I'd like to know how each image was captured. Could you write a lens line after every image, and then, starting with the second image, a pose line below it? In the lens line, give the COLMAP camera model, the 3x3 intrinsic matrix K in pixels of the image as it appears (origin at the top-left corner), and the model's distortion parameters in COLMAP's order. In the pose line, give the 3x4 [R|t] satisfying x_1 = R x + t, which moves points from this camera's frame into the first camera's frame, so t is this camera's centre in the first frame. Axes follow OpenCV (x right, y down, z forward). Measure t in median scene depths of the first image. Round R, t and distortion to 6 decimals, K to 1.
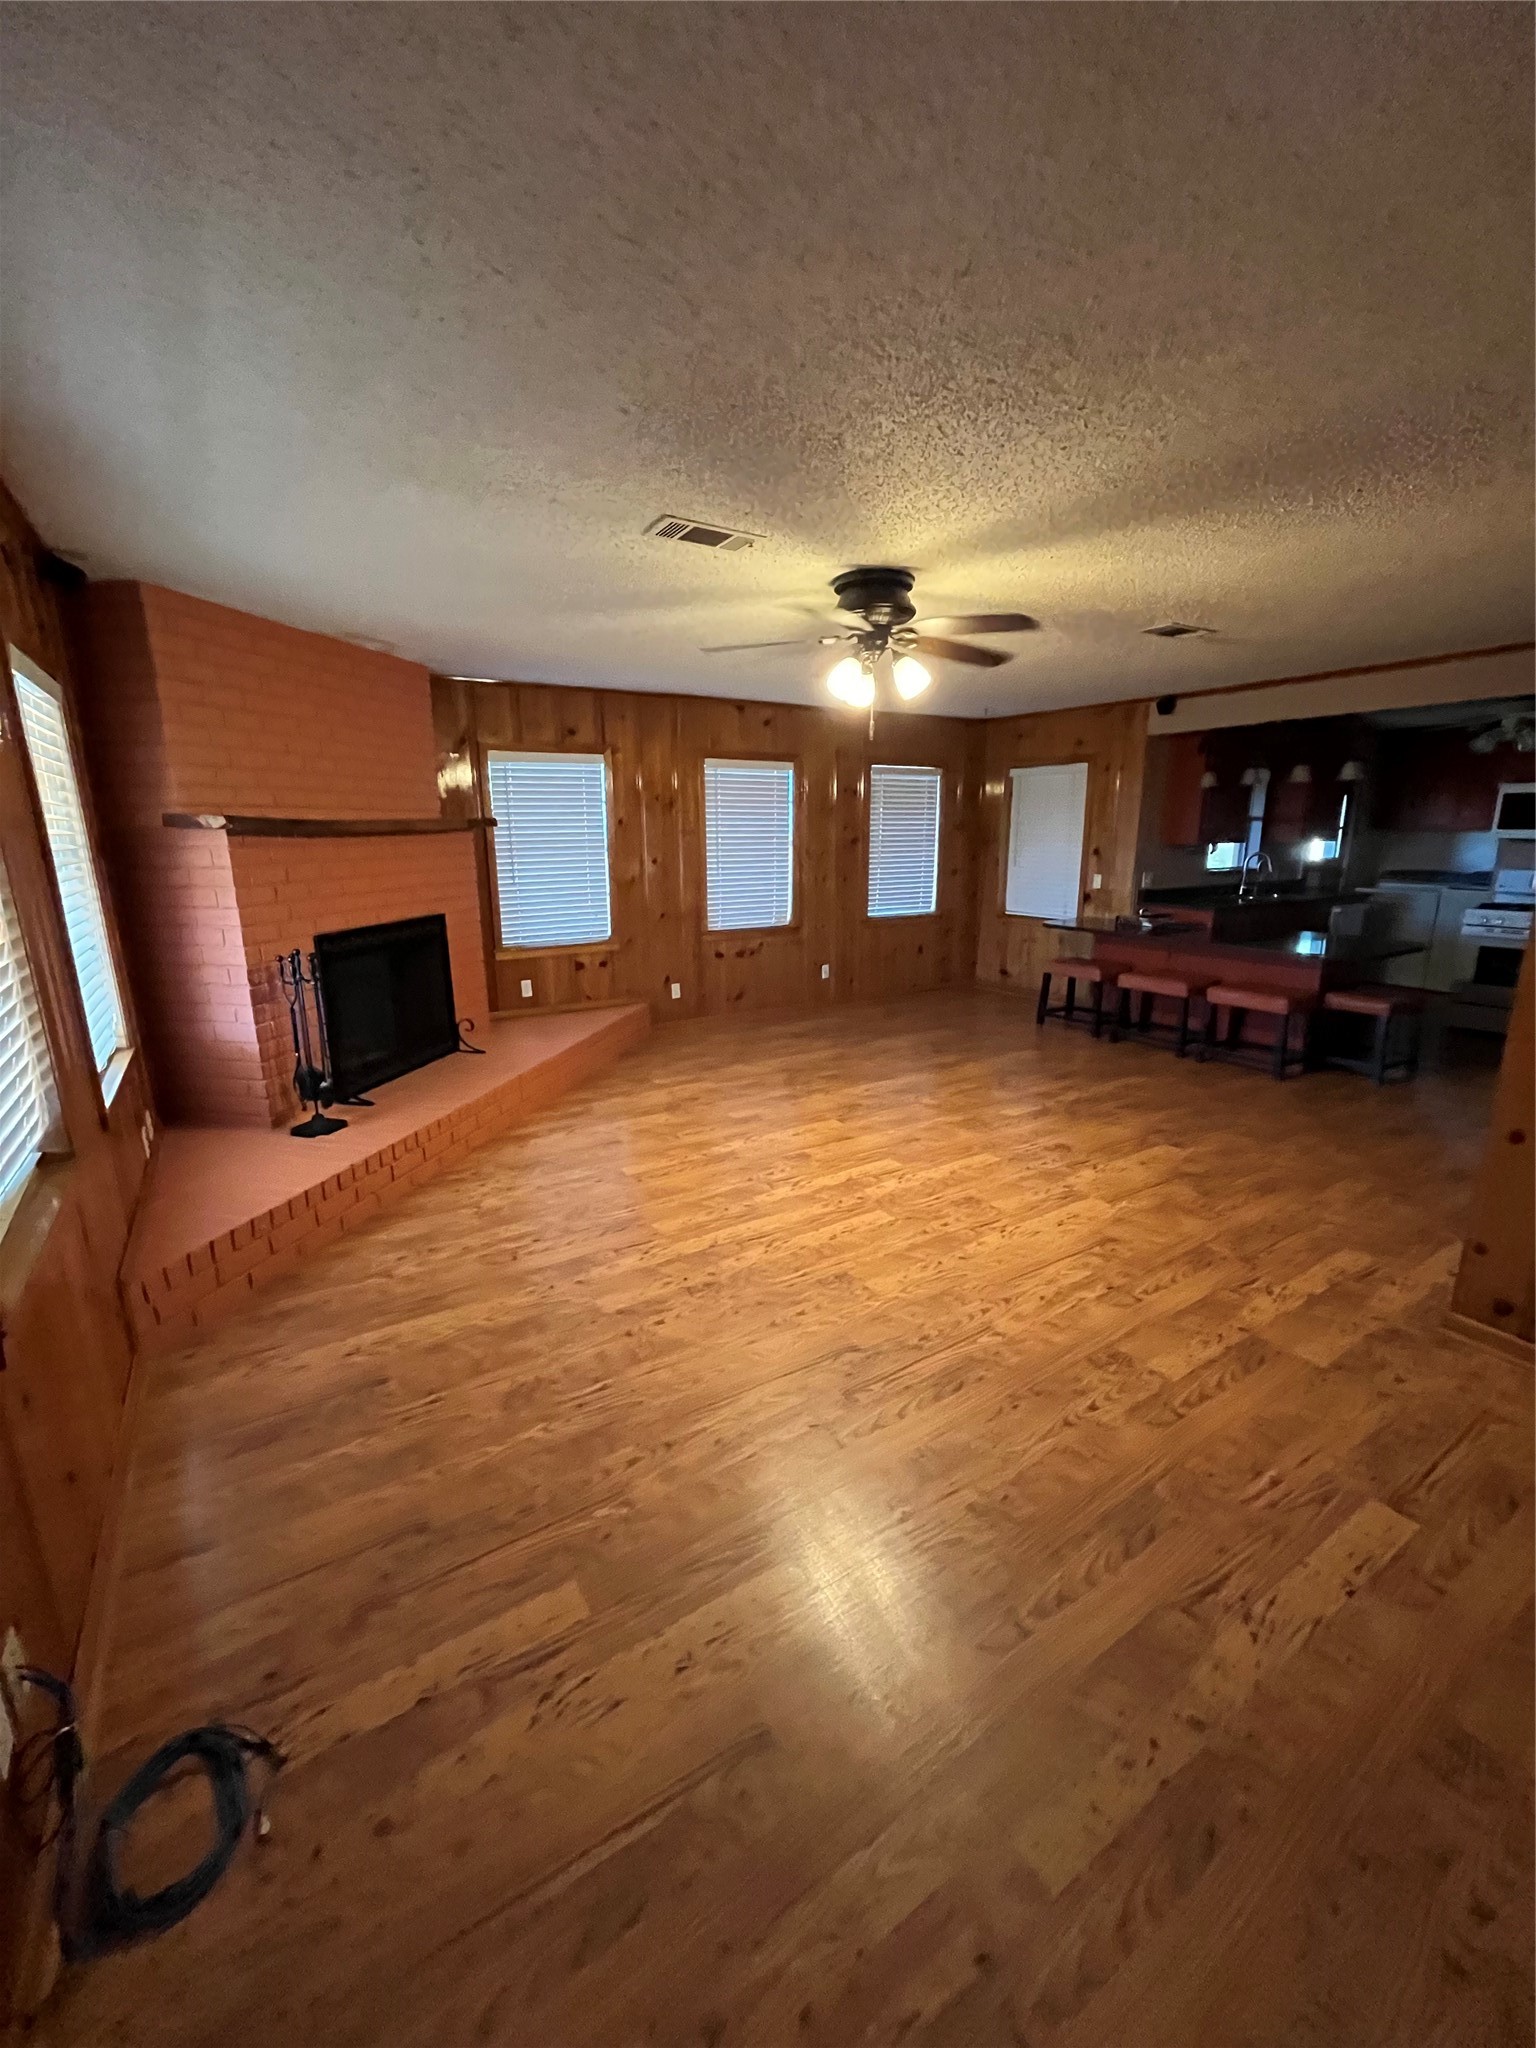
lens RADIAL K [[821.8, 0, 768.0], [0, 821.8, 1024.0], [0, 0, 1]] dist [-0.003115, 0.000451]
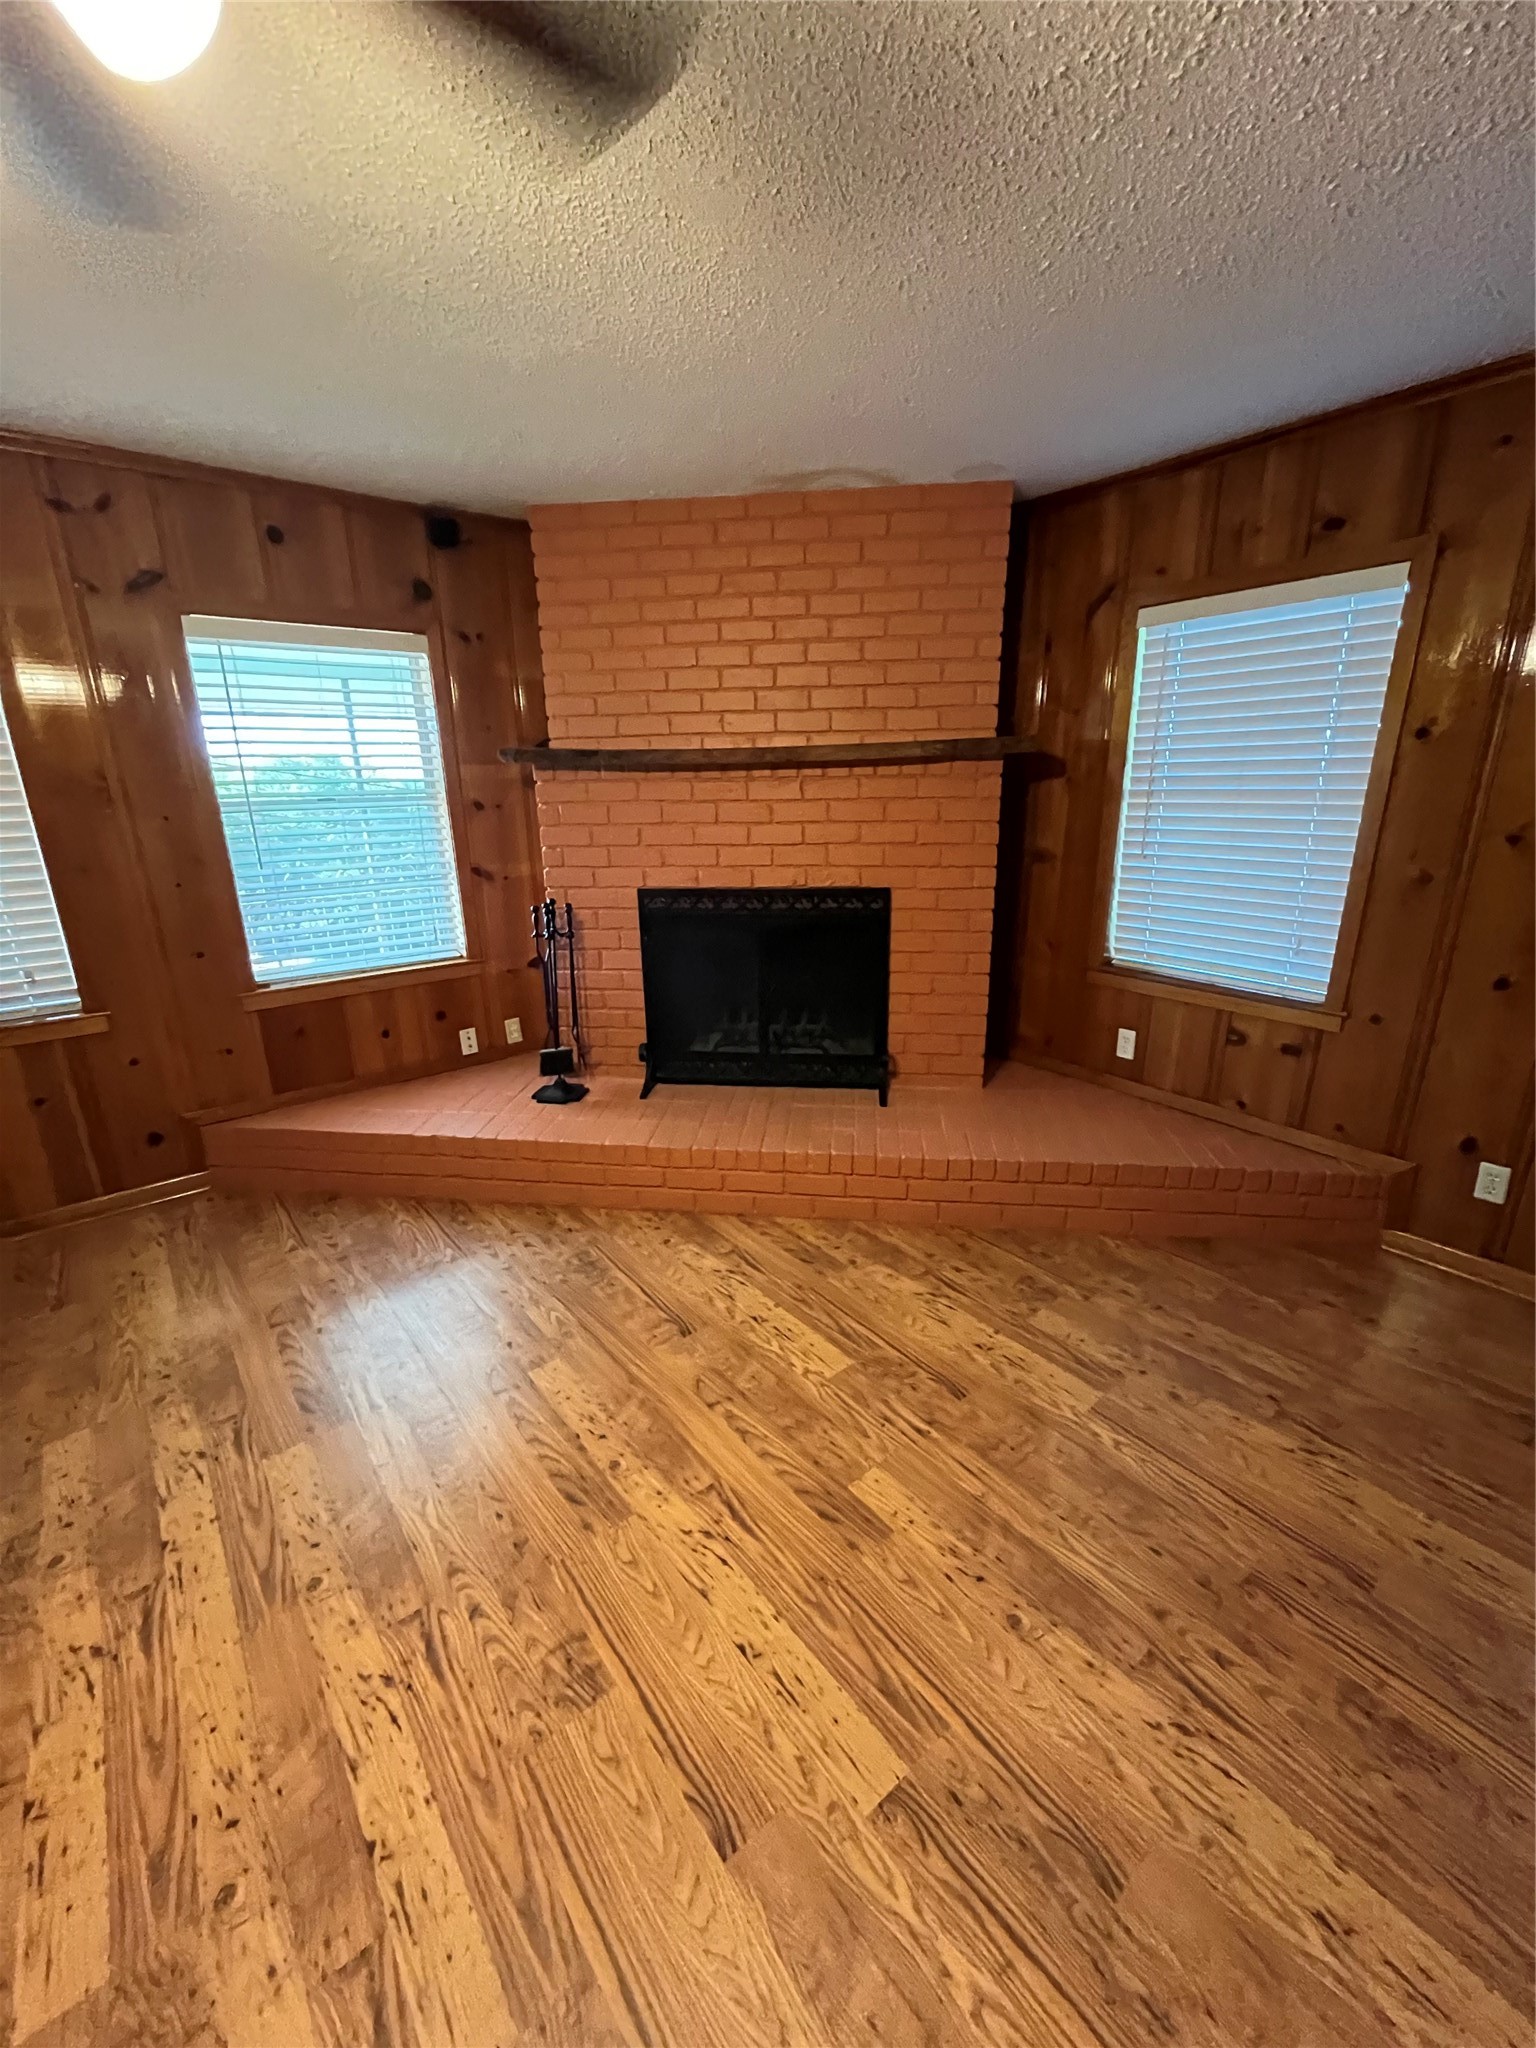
lens RADIAL K [[821.8, 0, 768.0], [0, 821.8, 1024.0], [0, 0, 1]] dist [-0.003115, 0.000451]
pose [[0.116110, 0.294655, -0.948524, 0.272577], [-0.218548, 0.939157, 0.264992, -0.198014], [0.968894, 0.176530, 0.173442, 0.861693]]
